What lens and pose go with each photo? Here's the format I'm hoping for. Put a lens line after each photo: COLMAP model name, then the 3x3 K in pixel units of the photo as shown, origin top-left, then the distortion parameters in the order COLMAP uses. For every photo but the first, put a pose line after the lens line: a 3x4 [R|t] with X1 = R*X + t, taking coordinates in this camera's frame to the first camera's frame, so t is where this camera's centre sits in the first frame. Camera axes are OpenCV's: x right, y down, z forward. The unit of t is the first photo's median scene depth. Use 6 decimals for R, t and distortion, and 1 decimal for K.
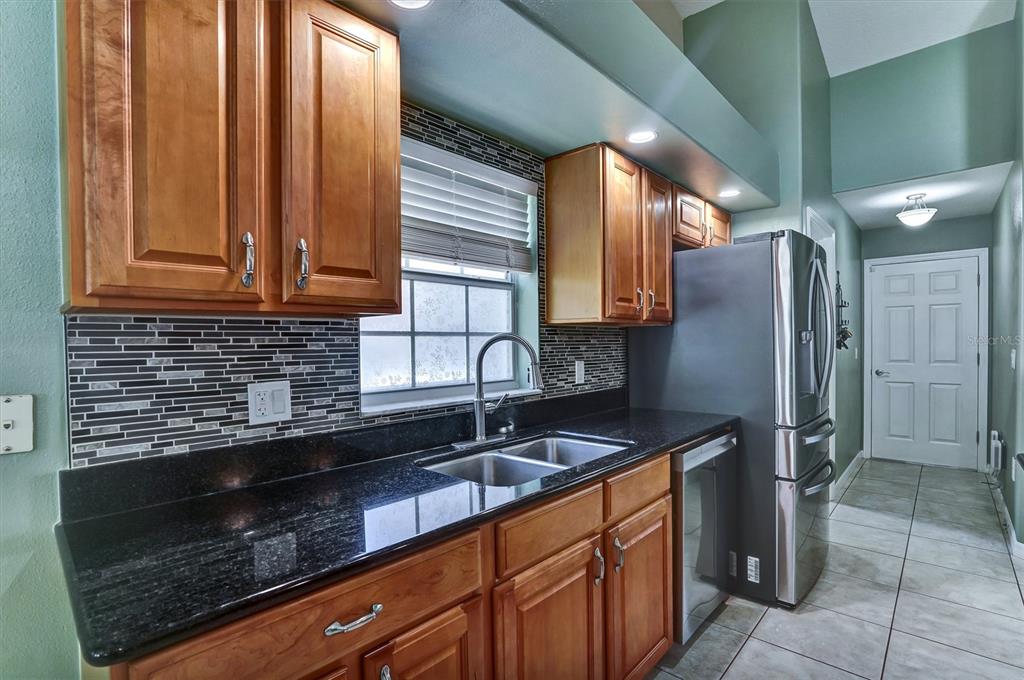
lens RADIAL K [[490.0, 0, 495.0], [0, 490.0, 352.3], [0, 0, 1]] dist [-0.060270, 0.021713]
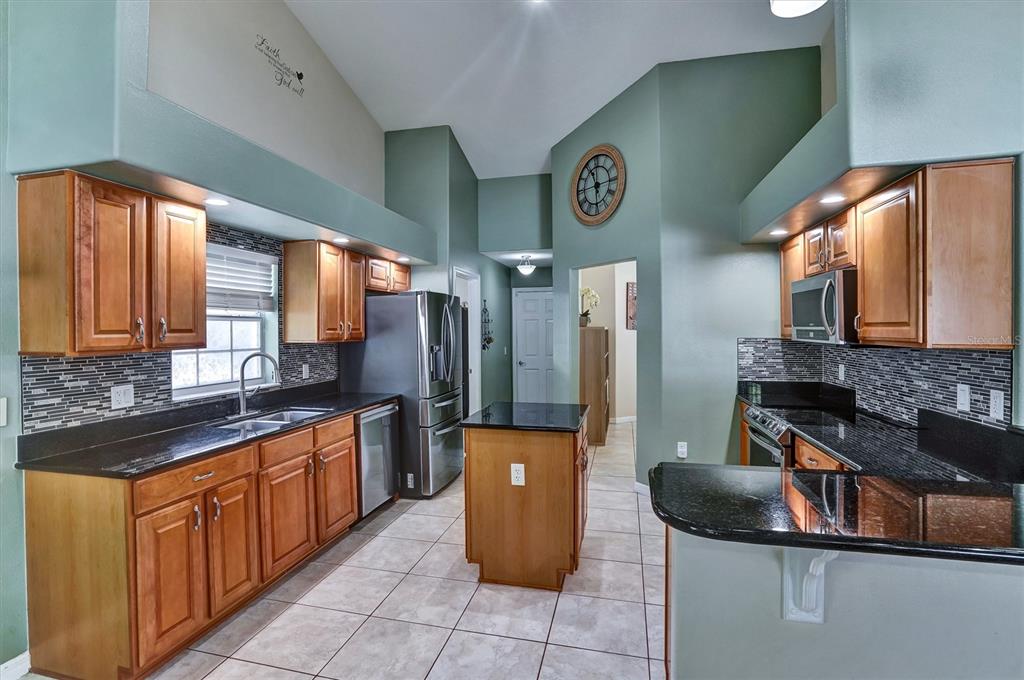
lens RADIAL K [[496.7, 0, 499.4], [0, 496.7, 333.3], [0, 0, 1]] dist [-0.060329, 0.024971]
pose [[0.869724, 0.003445, 0.493527, -0.090583], [0.004772, 0.999870, -0.015390, -0.071242], [-0.493516, 0.015740, 0.869594, -0.916061]]
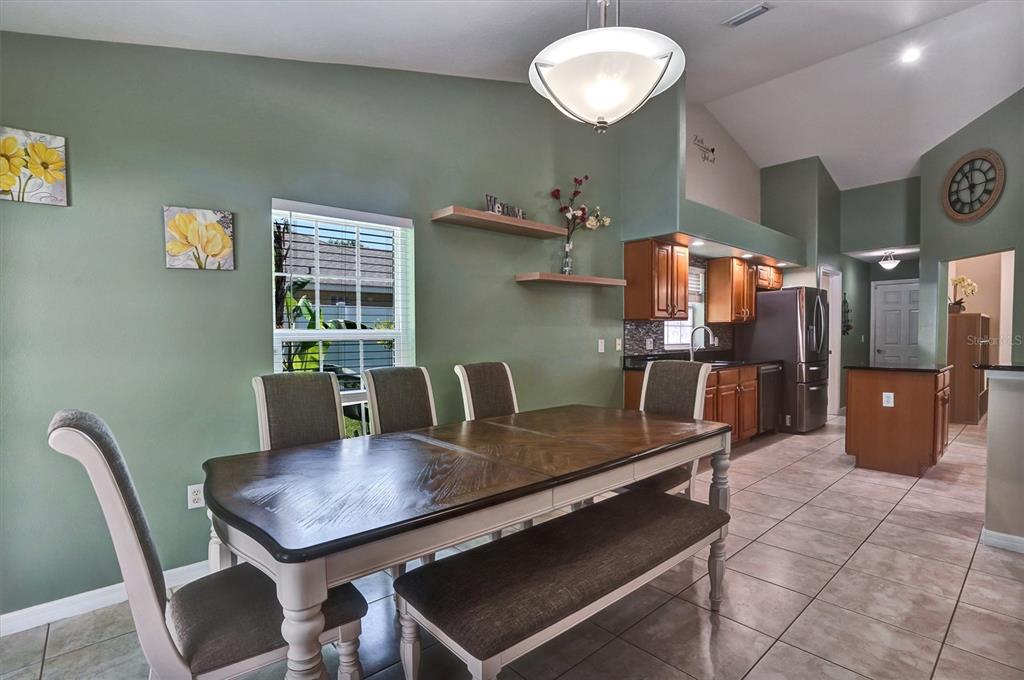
lens RADIAL K [[490.0, 0, 495.0], [0, 490.0, 352.3], [0, 0, 1]] dist [-0.060270, 0.021713]
pose [[0.994624, 0.009490, -0.103114, -0.889861], [-0.007801, 0.999829, 0.016773, 0.079534], [0.103255, -0.015878, 0.994528, -2.010880]]
